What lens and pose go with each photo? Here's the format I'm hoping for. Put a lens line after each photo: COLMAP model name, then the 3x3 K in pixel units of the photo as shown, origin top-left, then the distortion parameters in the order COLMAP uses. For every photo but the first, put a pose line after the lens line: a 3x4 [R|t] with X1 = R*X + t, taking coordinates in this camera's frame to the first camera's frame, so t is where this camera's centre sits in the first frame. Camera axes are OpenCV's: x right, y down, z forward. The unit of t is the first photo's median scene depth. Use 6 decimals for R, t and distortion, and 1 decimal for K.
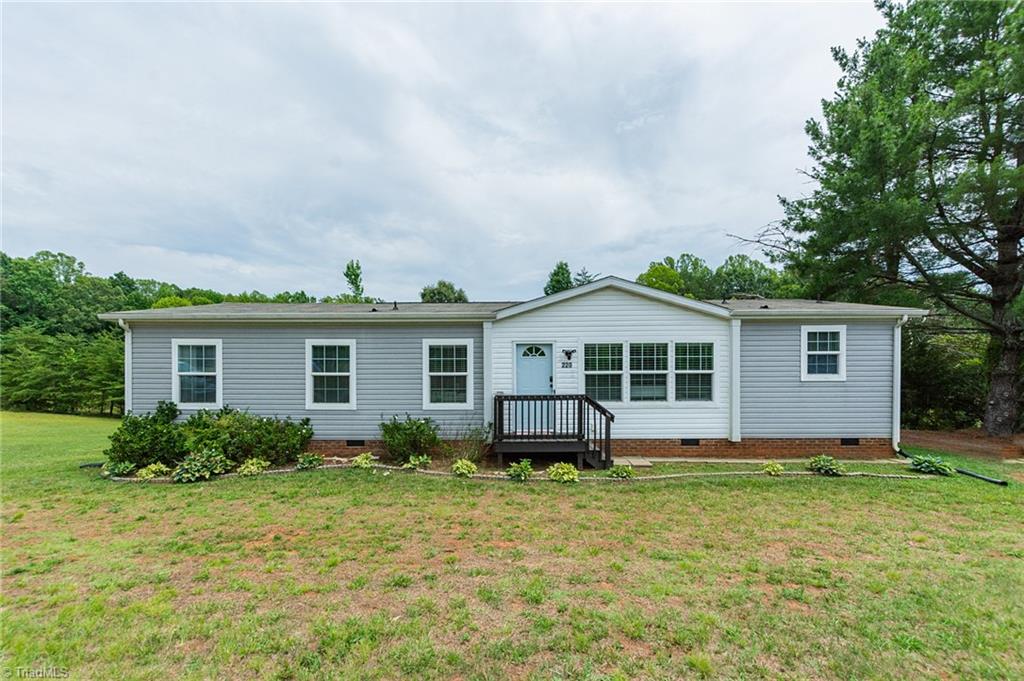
lens RADIAL K [[457.8, 0, 520.5], [0, 457.8, 365.0], [0, 0, 1]] dist [0.002144, 0.000012]
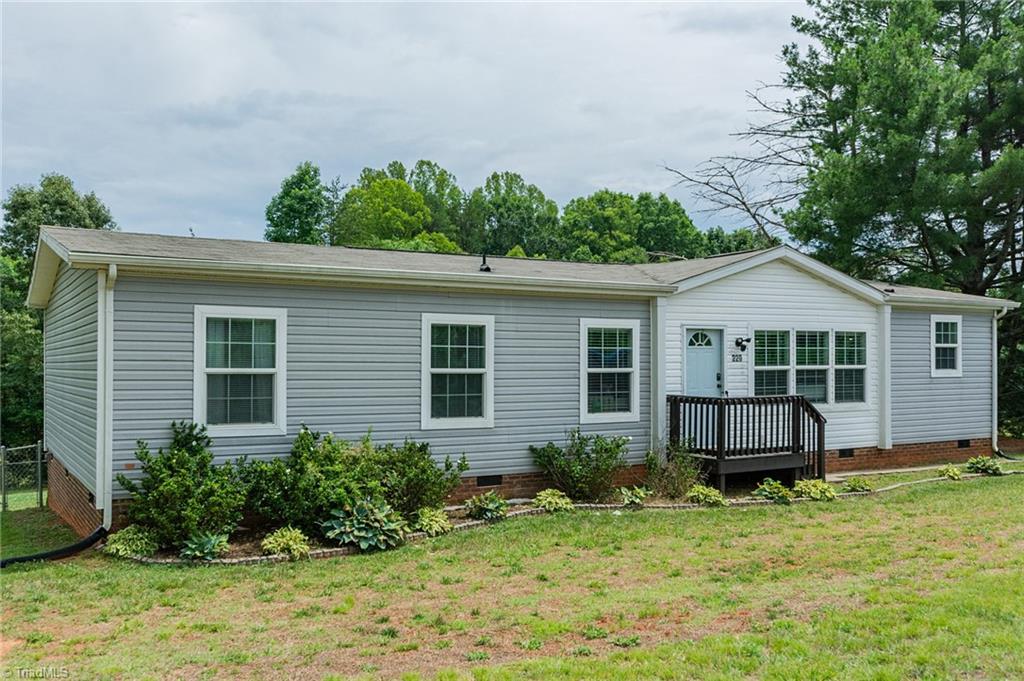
lens RADIAL K [[892.8, 0, 512.4], [0, 892.8, 335.3], [0, 0, 1]] dist [-0.000489, -0.000505]
pose [[0.863359, 0.017150, 0.504298, -0.959861], [-0.005444, 0.999681, -0.024677, 0.000972], [-0.504560, 0.018560, 0.863177, -0.083160]]
